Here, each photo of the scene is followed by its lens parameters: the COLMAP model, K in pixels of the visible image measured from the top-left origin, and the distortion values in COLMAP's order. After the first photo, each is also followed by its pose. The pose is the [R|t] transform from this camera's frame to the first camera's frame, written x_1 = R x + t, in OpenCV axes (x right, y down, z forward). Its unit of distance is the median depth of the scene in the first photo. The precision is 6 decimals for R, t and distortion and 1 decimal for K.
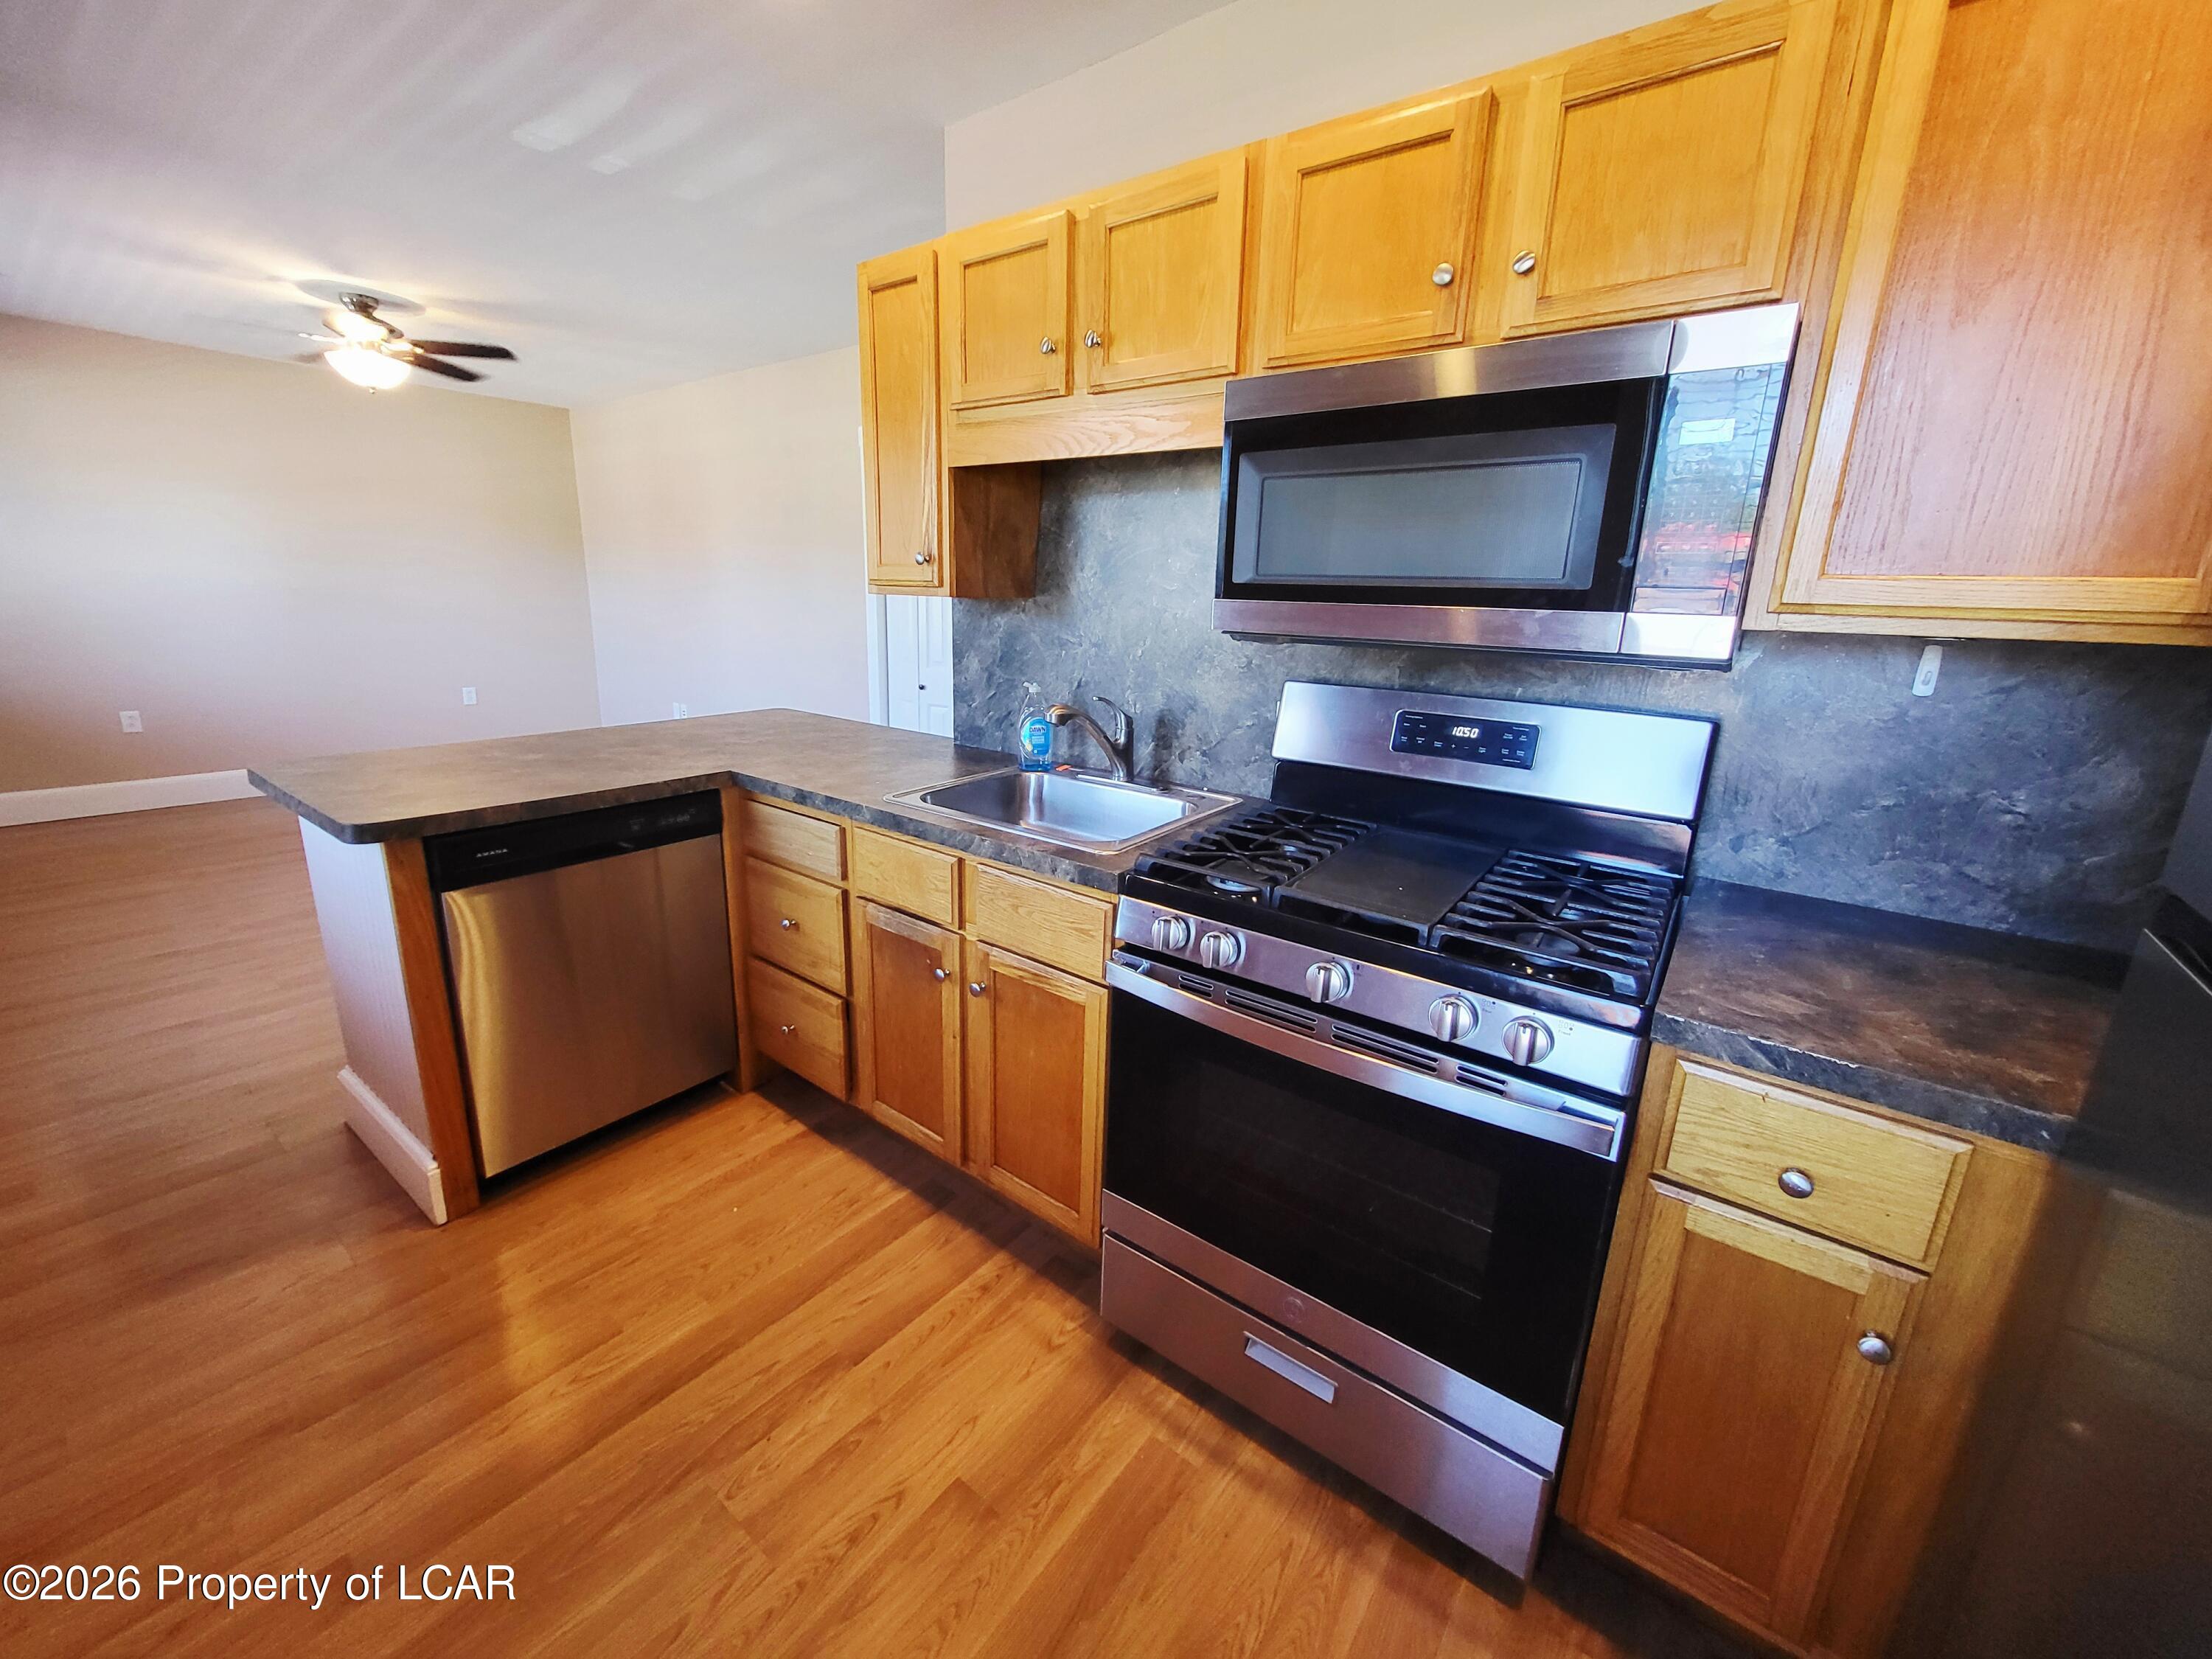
lens RADIAL K [[866.4, 0, 1089.5], [0, 866.4, 796.6], [0, 0, 1]] dist [0.002322, -0.002590]
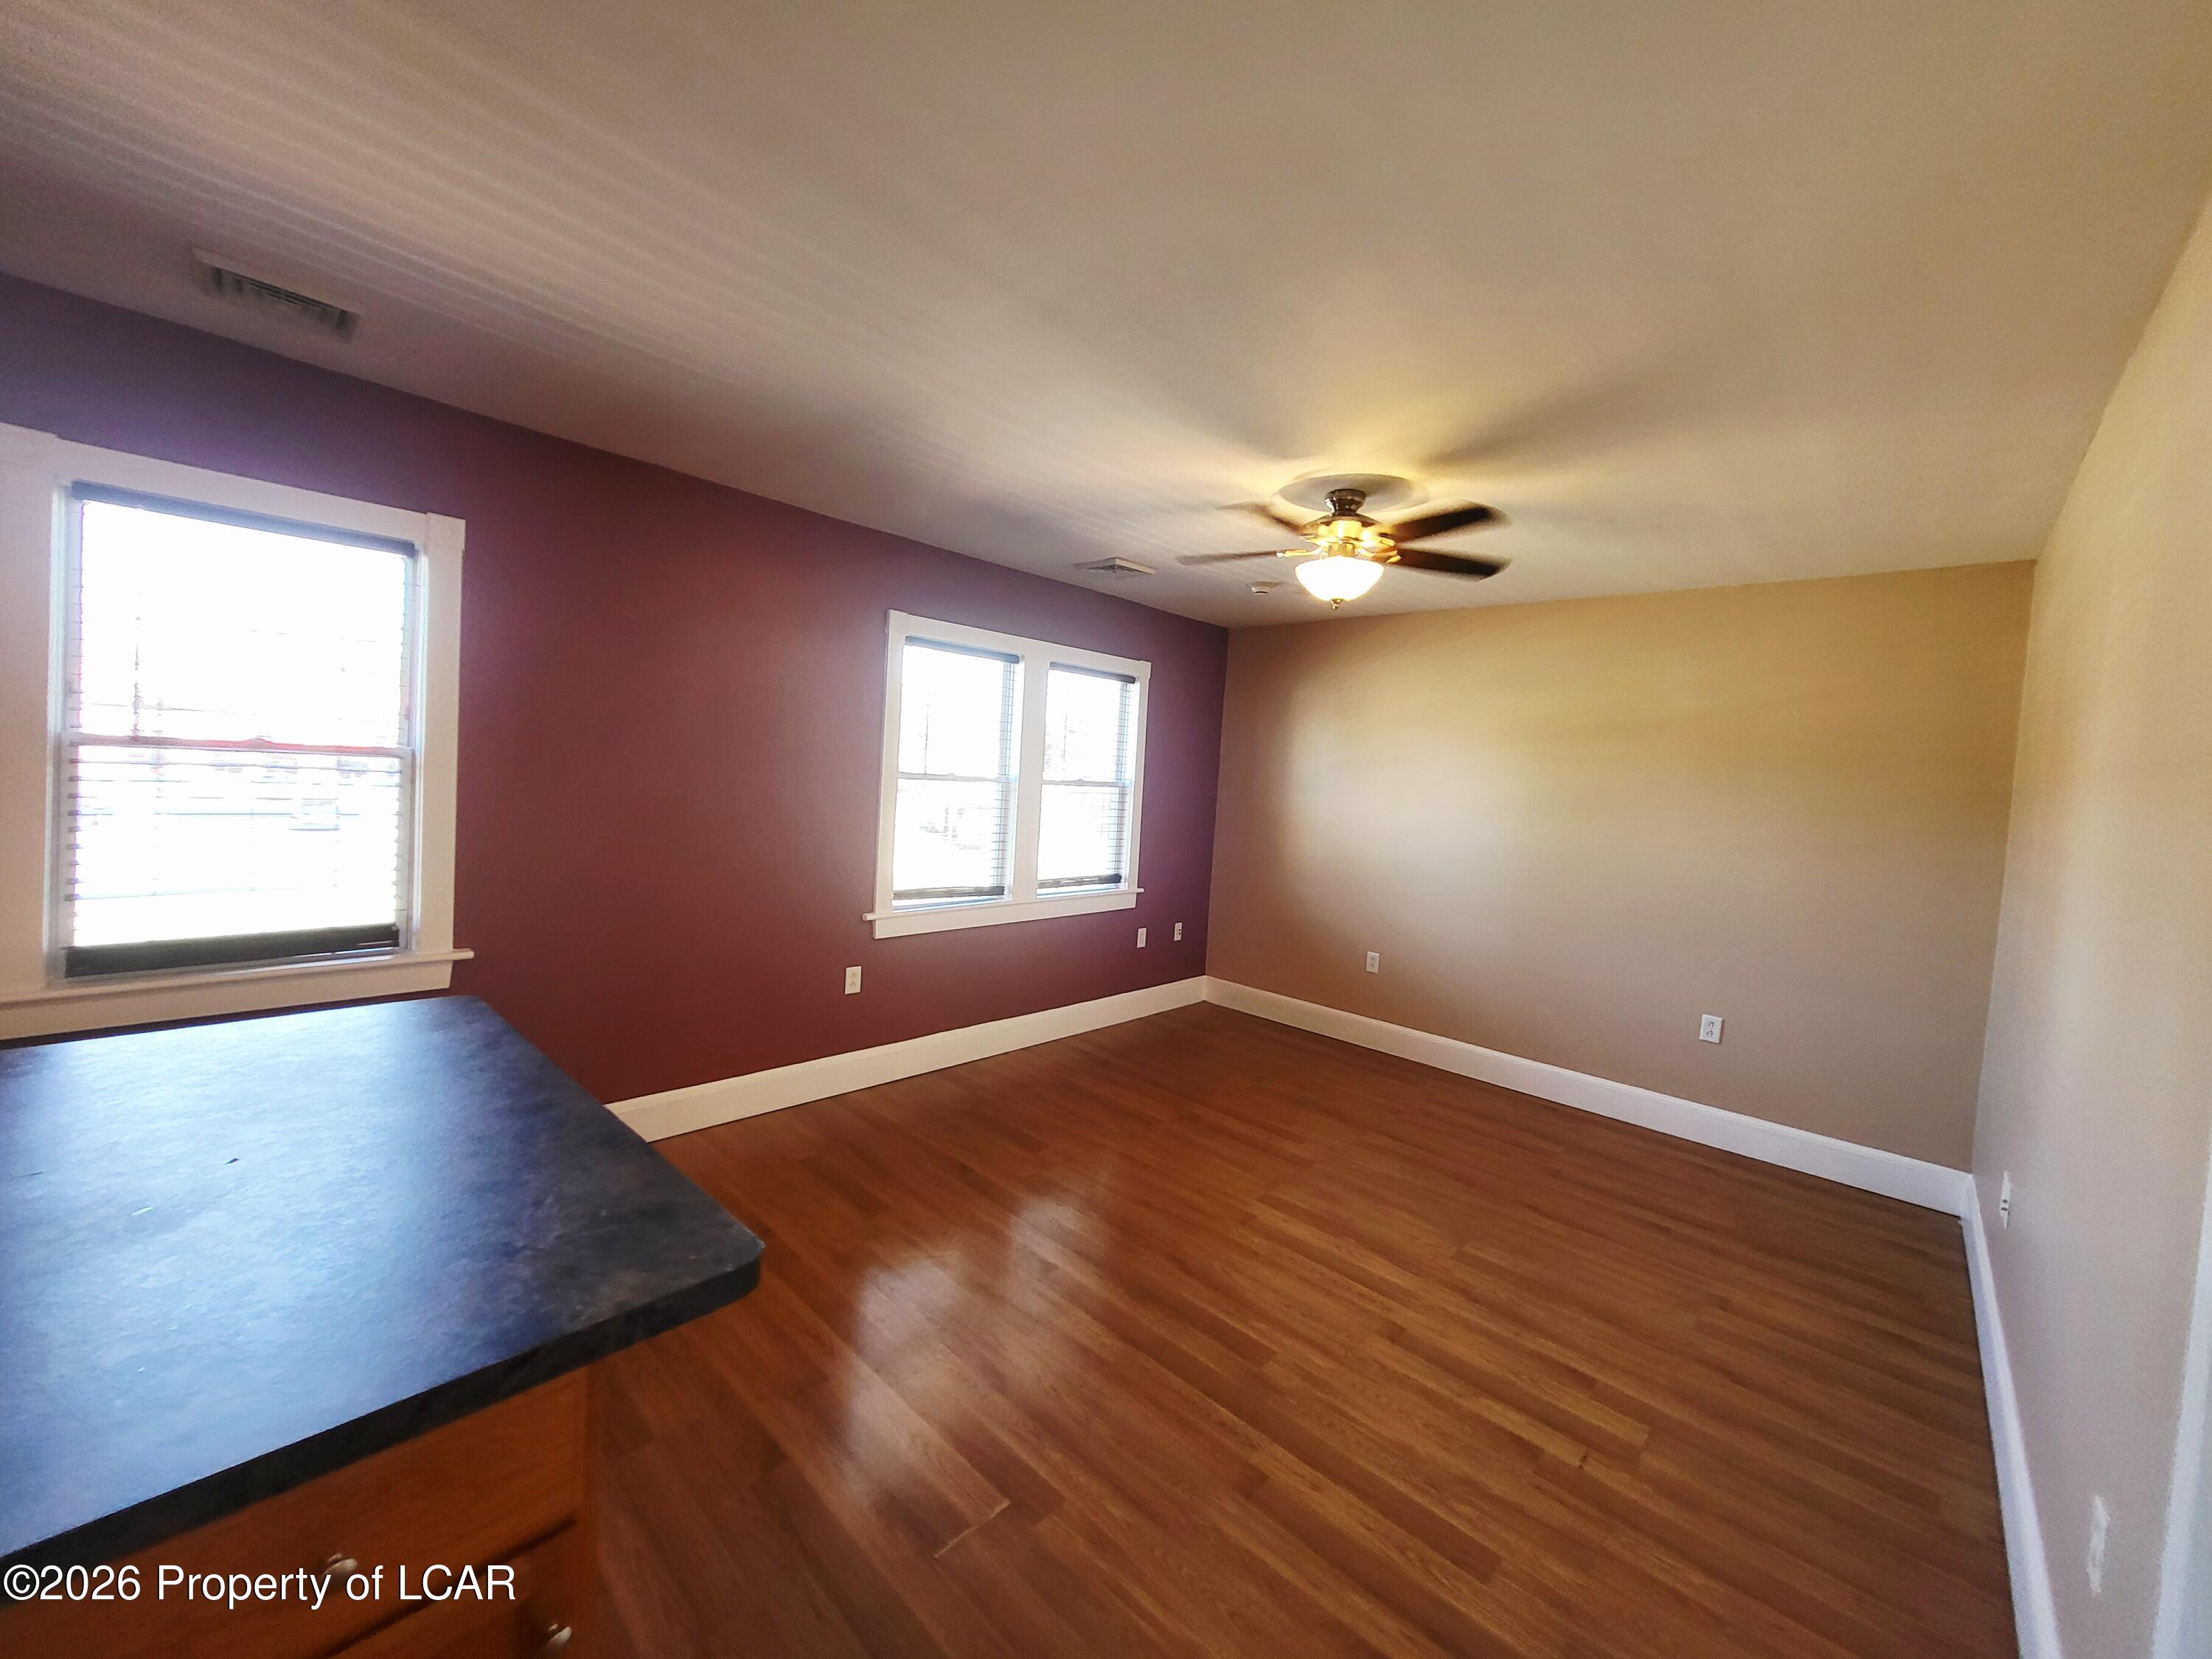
lens RADIAL K [[866.4, 0, 1089.5], [0, 866.4, 796.6], [0, 0, 1]] dist [0.002322, -0.002590]
pose [[-0.092667, 0.004115, -0.995689, -0.082605], [-0.287011, 0.957436, 0.030669, -0.559839], [0.953435, 0.288615, -0.087541, 1.915418]]
